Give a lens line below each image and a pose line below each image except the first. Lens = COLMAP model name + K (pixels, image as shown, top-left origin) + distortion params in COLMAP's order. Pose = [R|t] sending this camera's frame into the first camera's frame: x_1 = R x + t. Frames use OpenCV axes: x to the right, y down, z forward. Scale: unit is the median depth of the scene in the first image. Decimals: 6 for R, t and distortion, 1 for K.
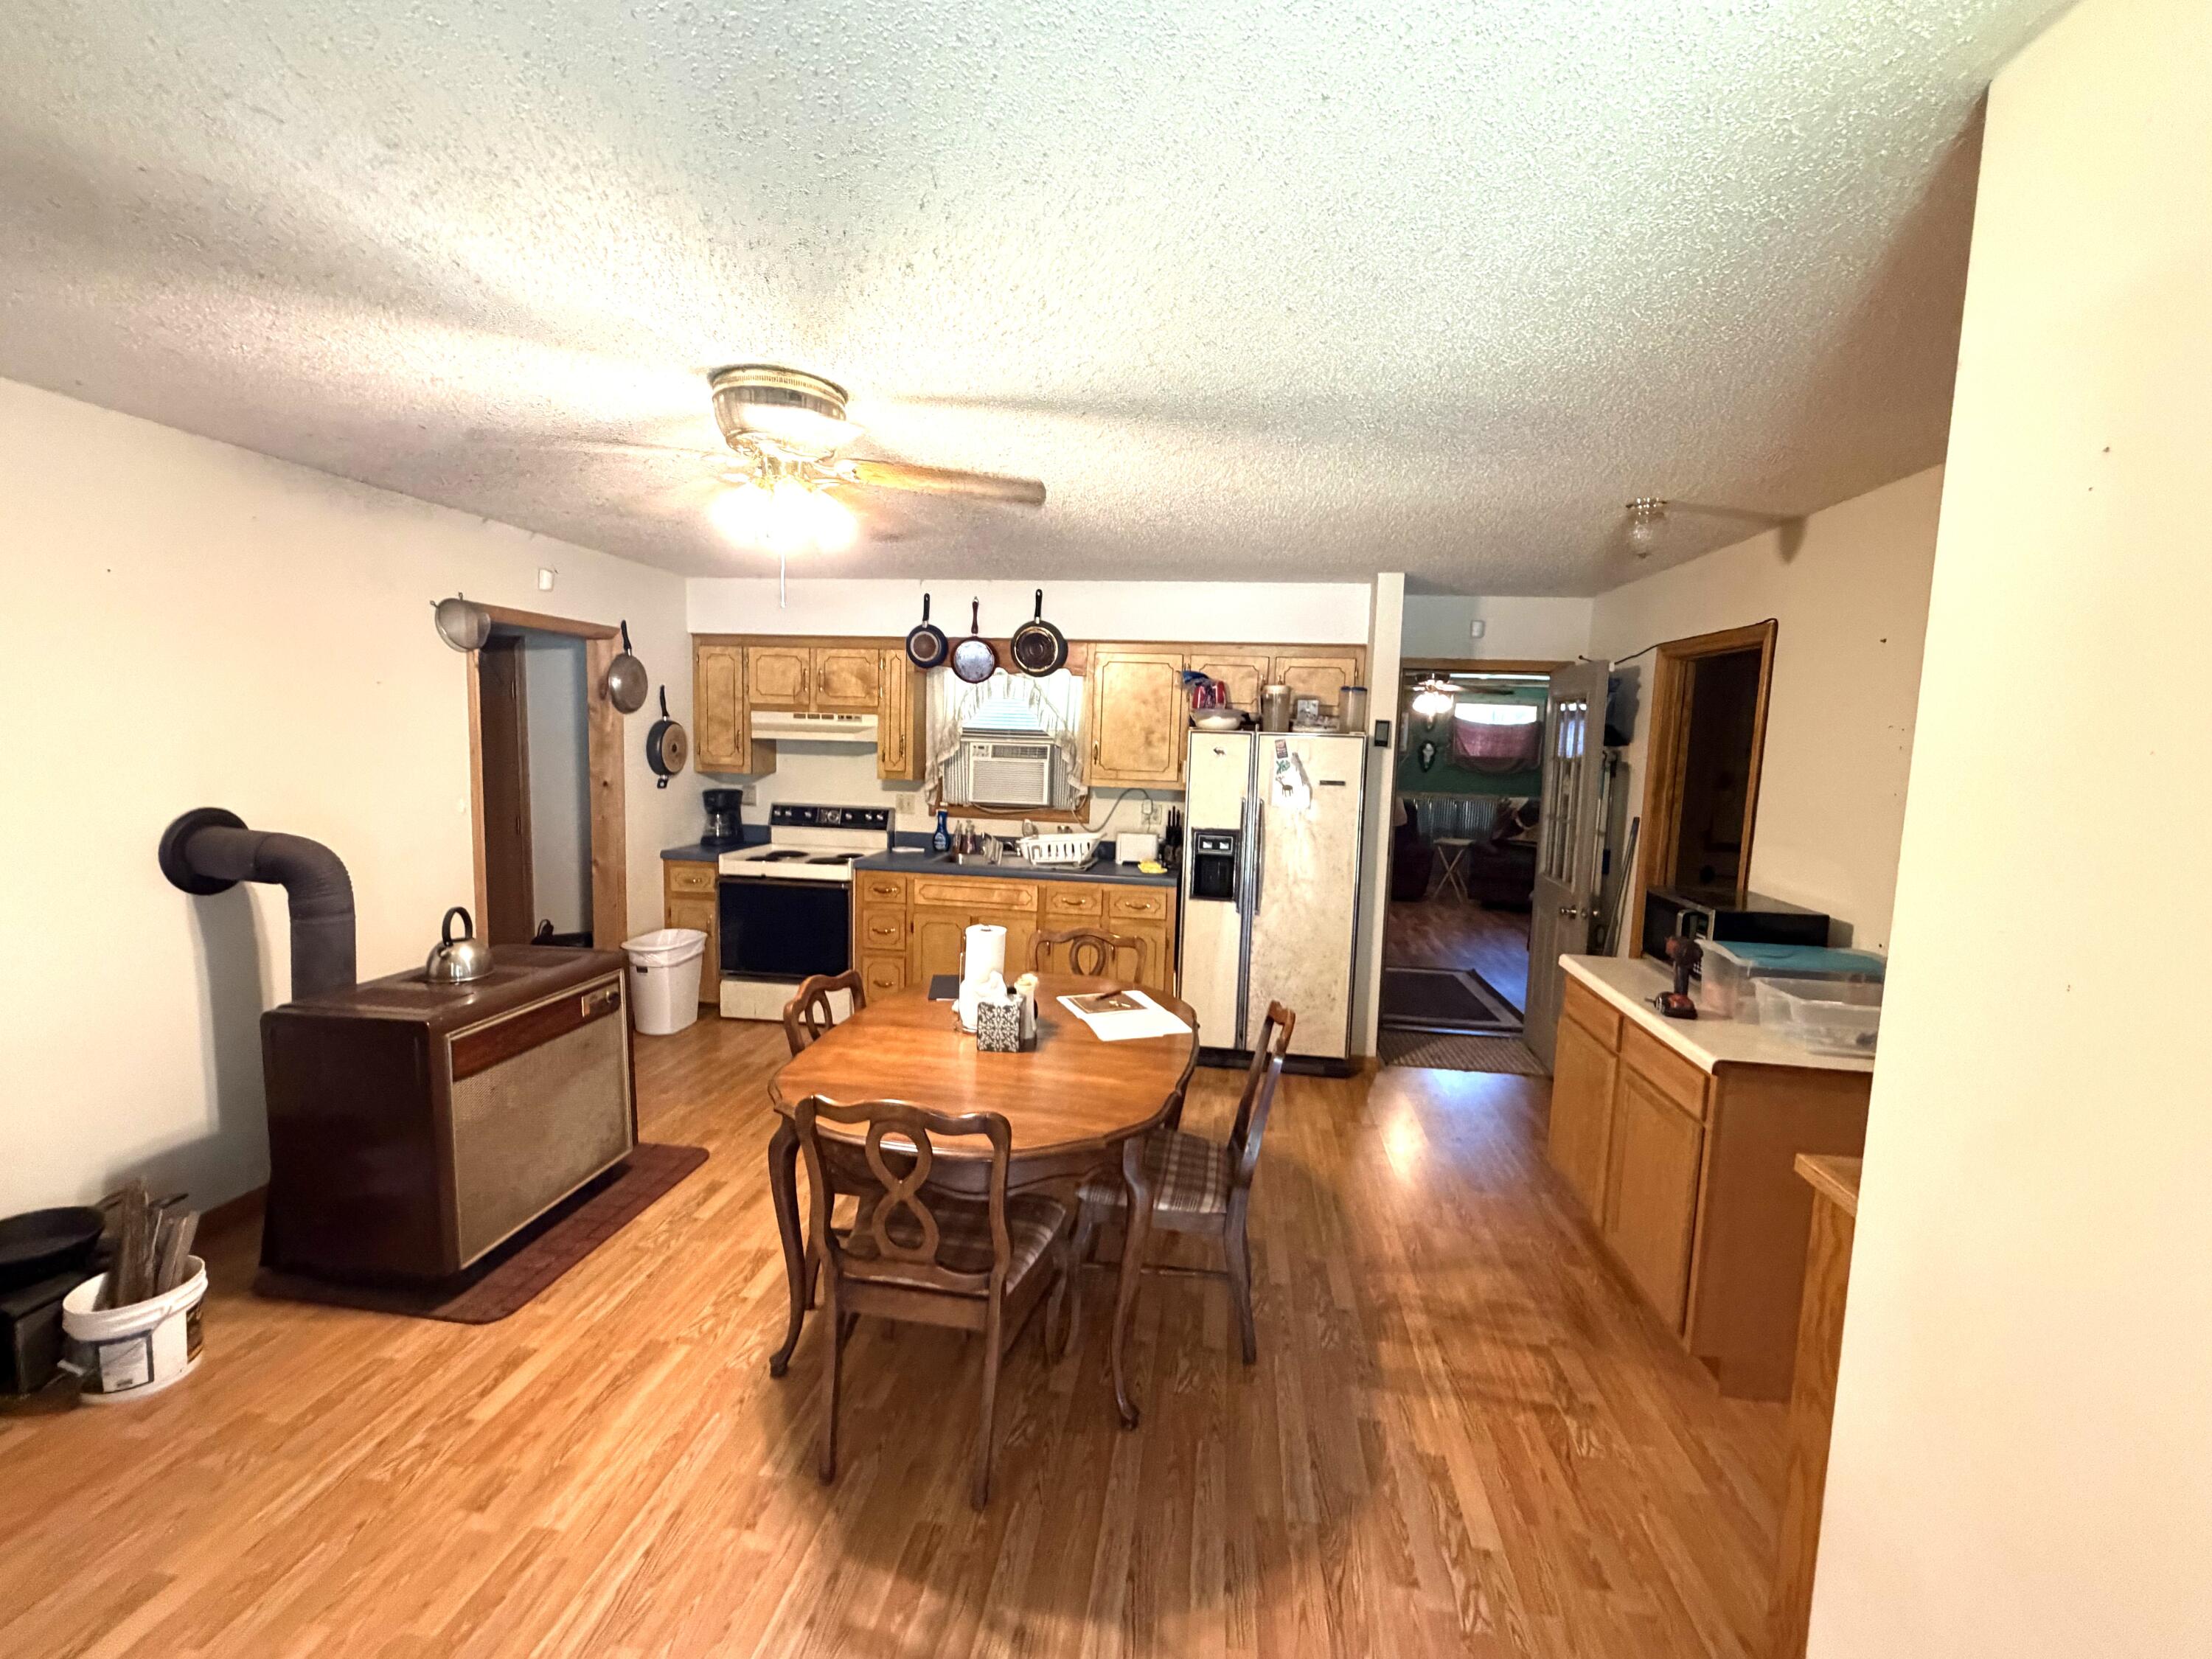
lens RADIAL K [[929.9, 0, 1103.6], [0, 929.9, 830.2], [0, 0, 1]] dist [-0.000776, -0.000884]
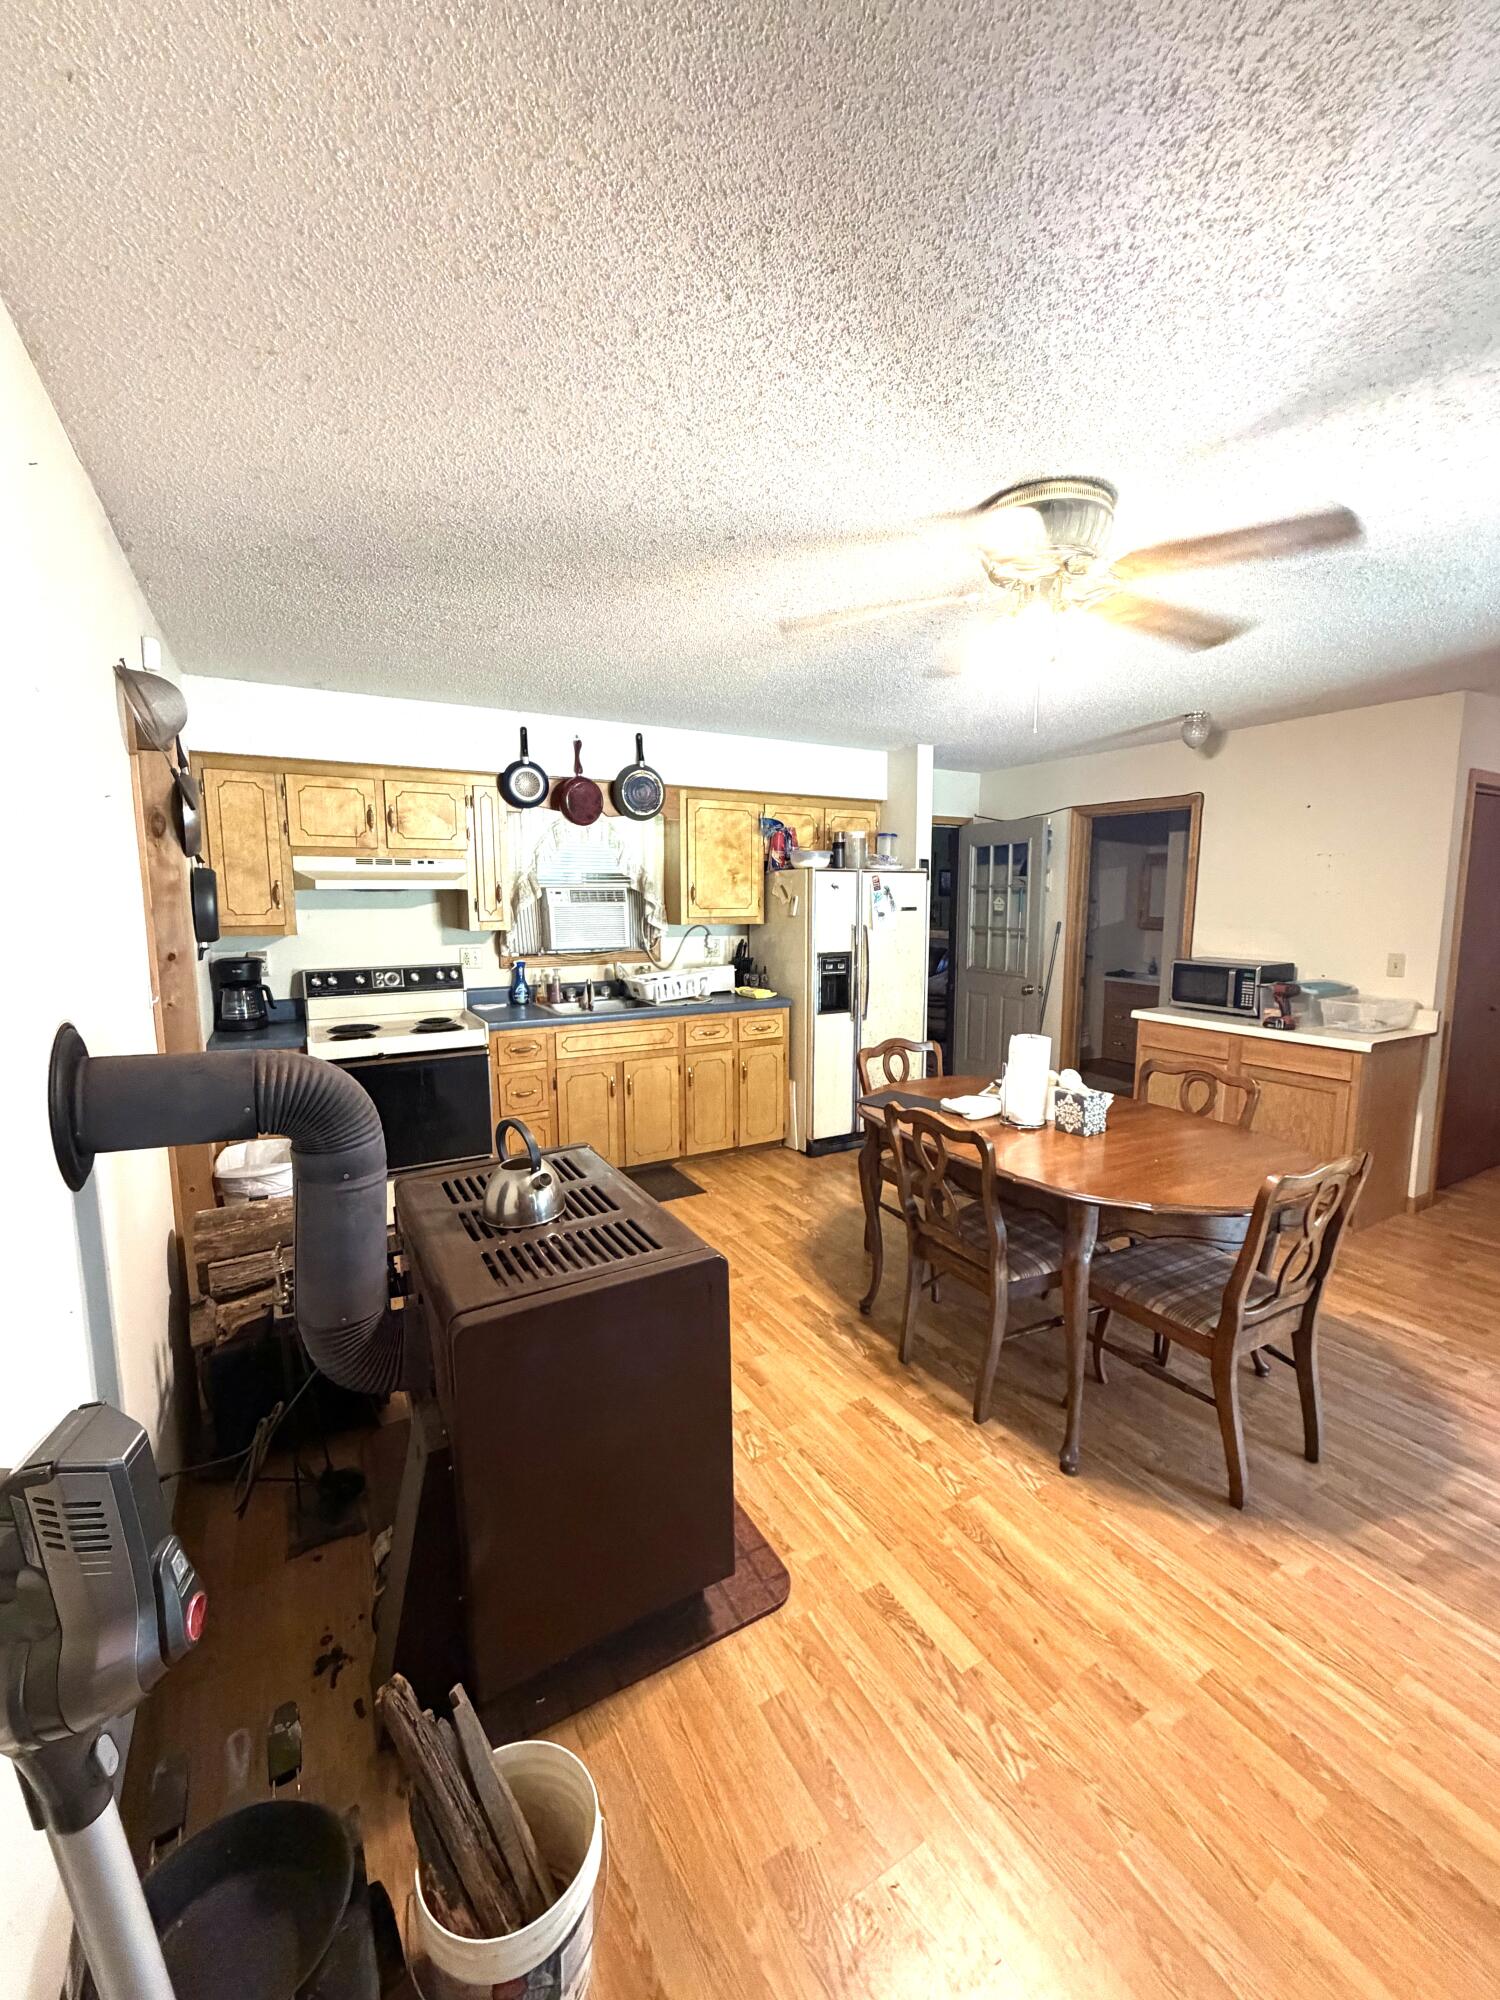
lens RADIAL K [[794.3, 0, 747.5], [0, 794.3, 999.5], [0, 0, 1]] dist [0.000428, -0.001380]
pose [[0.791903, -0.112274, 0.600236, -0.532576], [0.088278, 0.993675, 0.069400, -0.020151], [-0.604232, -0.001970, 0.796806, 0.238912]]
